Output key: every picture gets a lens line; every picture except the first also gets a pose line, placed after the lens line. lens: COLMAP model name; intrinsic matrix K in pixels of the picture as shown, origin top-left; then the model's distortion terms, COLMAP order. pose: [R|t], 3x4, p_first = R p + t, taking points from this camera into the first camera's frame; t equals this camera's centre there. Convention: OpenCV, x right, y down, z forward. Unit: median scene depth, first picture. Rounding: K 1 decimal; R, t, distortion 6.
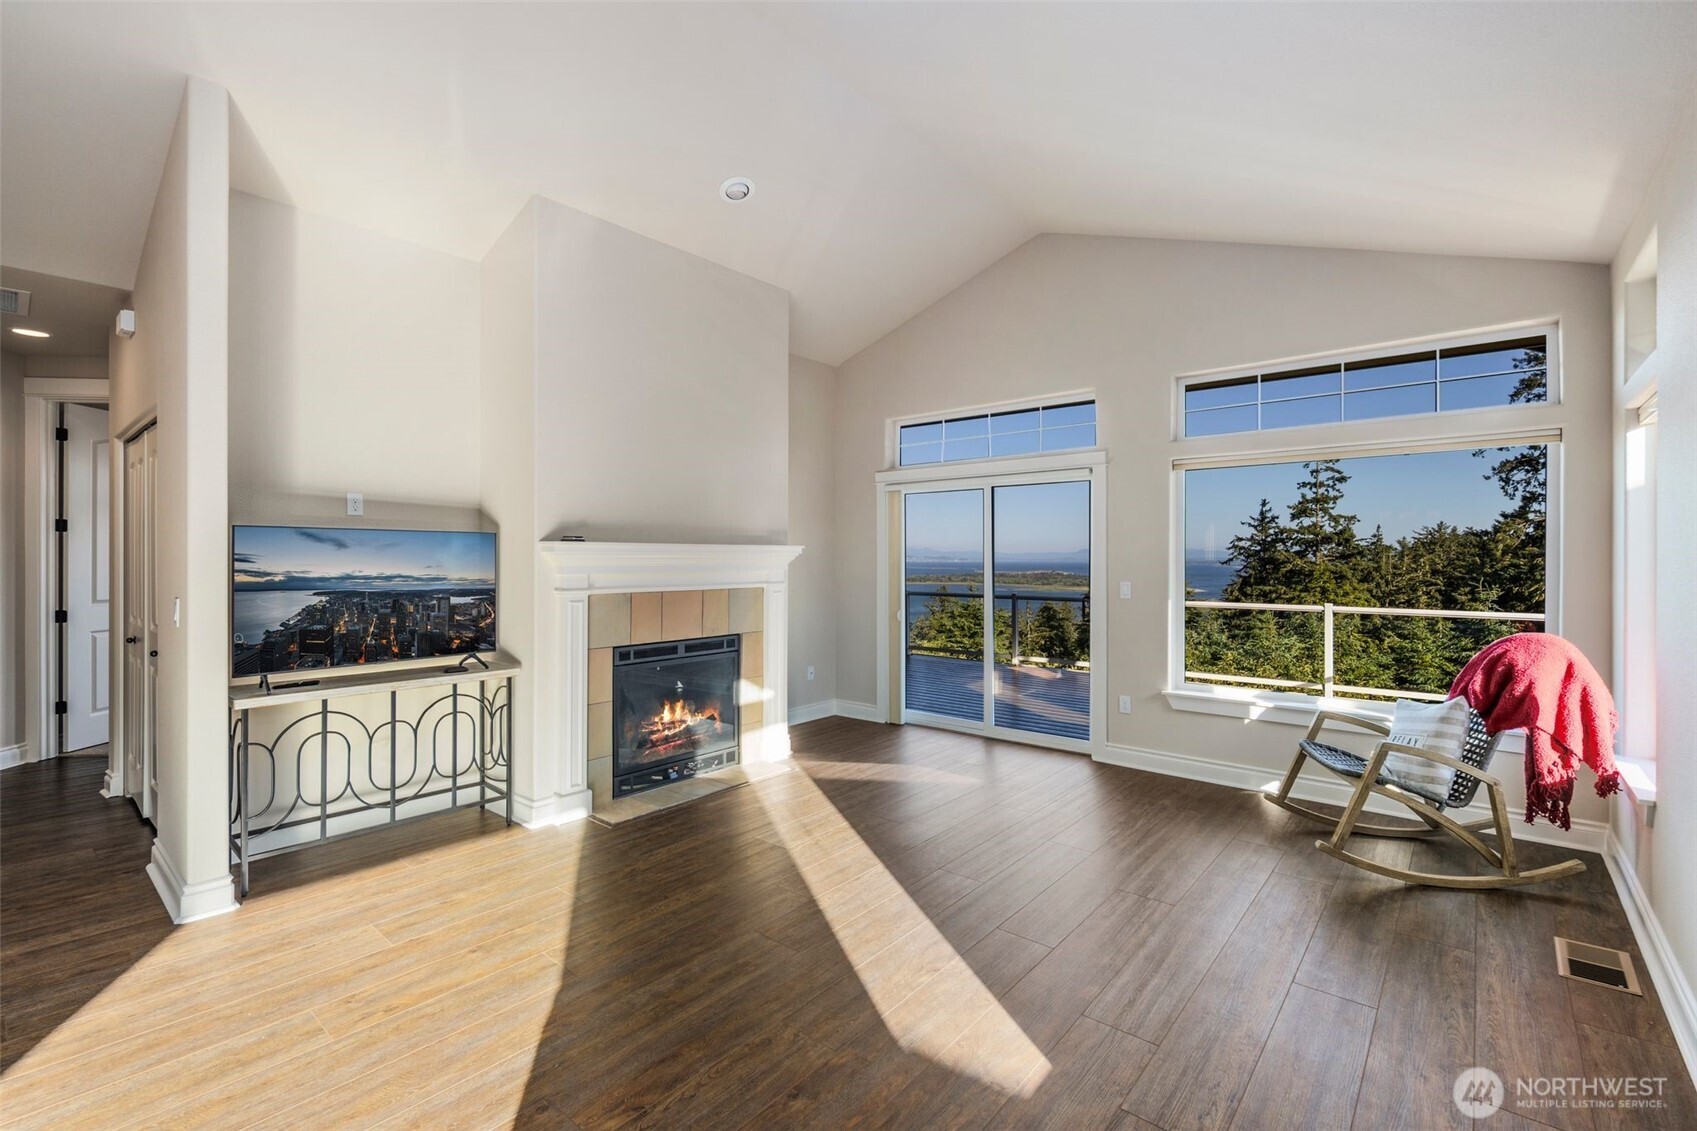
lens RADIAL K [[729.8, 0, 849.0], [0, 729.8, 556.4], [0, 0, 1]] dist [0.013578, 0.000182]
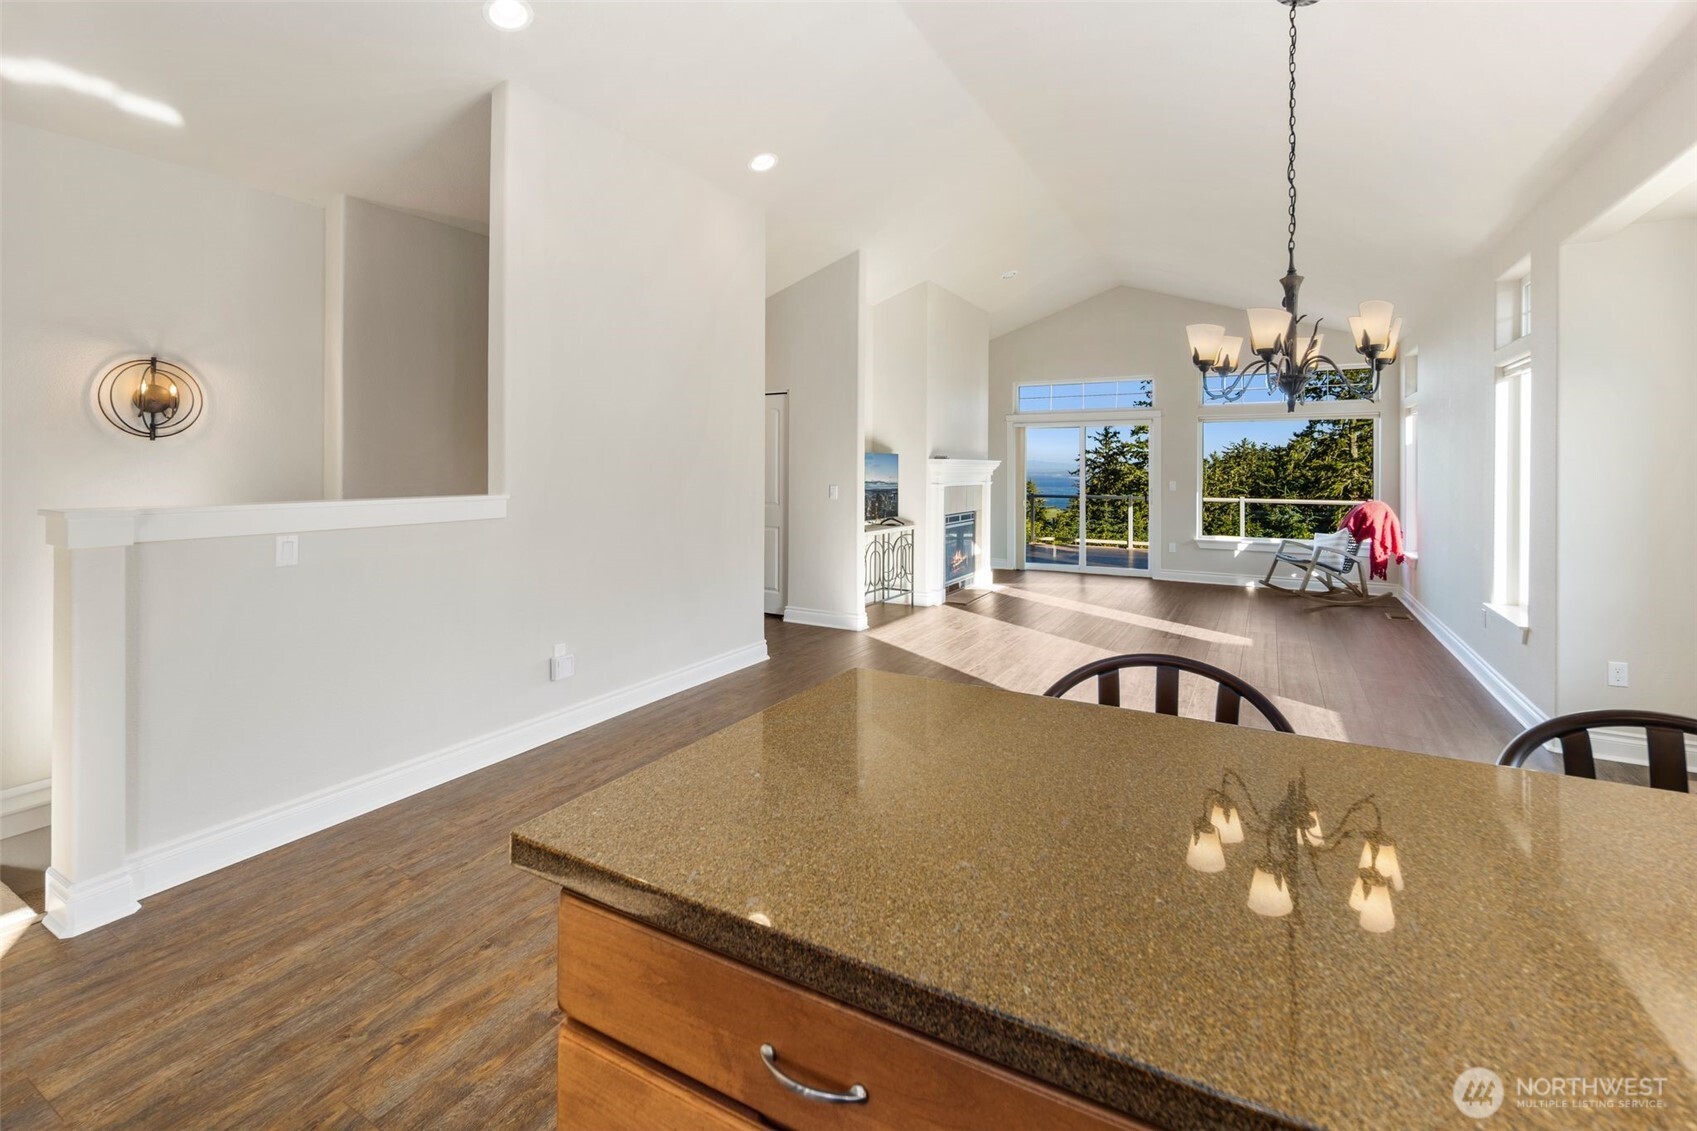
lens RADIAL K [[786.2, 0, 795.5], [0, 786.2, 461.4], [0, 0, 1]] dist [-0.052035, 0.068597]
pose [[0.985662, 0.004341, 0.168675, -0.725341], [-0.003224, 0.999971, -0.006899, -0.000635], [-0.168700, 0.006257, 0.985648, -0.636313]]
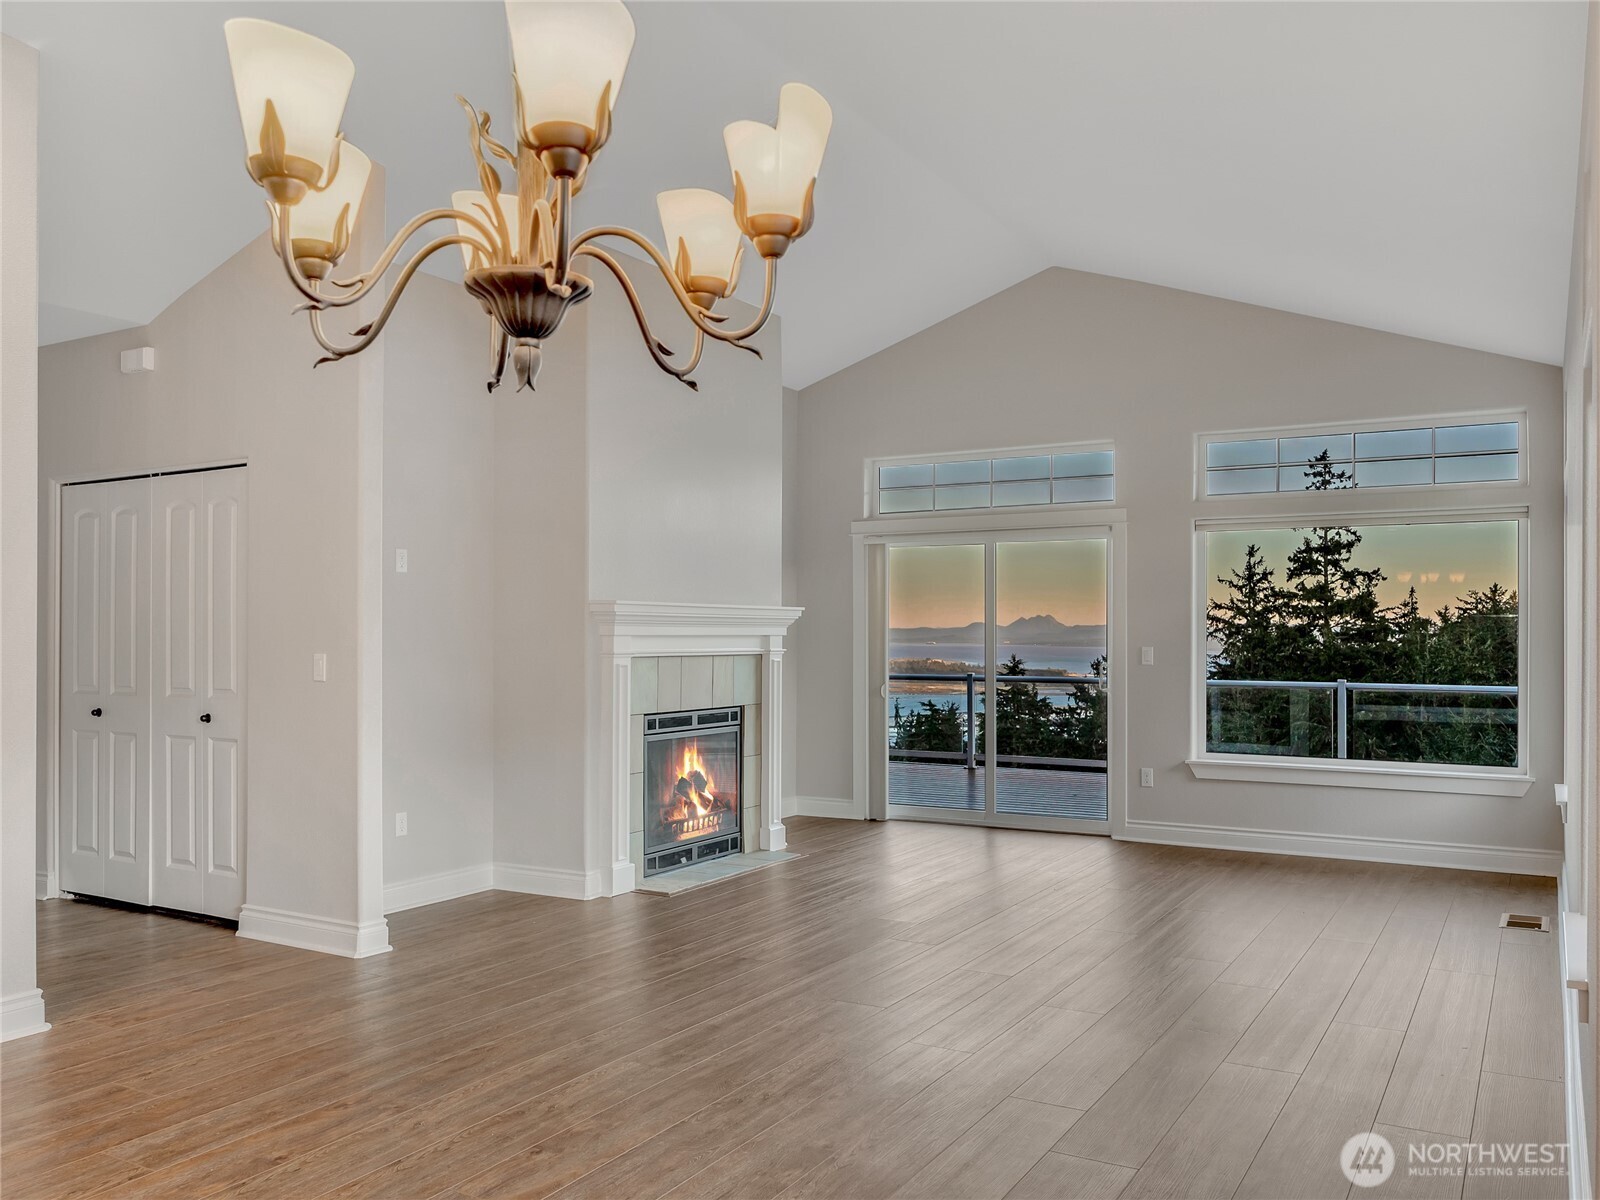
lens RADIAL K [[1316.3, 0, 800.0], [0, 1316.3, 600.0], [0, 0, 1]] dist [0.000888, 0.004436]
pose [[0.982338, 0.007307, 0.186971, -0.307850], [-0.002315, 0.999635, -0.026904, 0.016338], [-0.187100, 0.025996, 0.981997, -0.475703]]
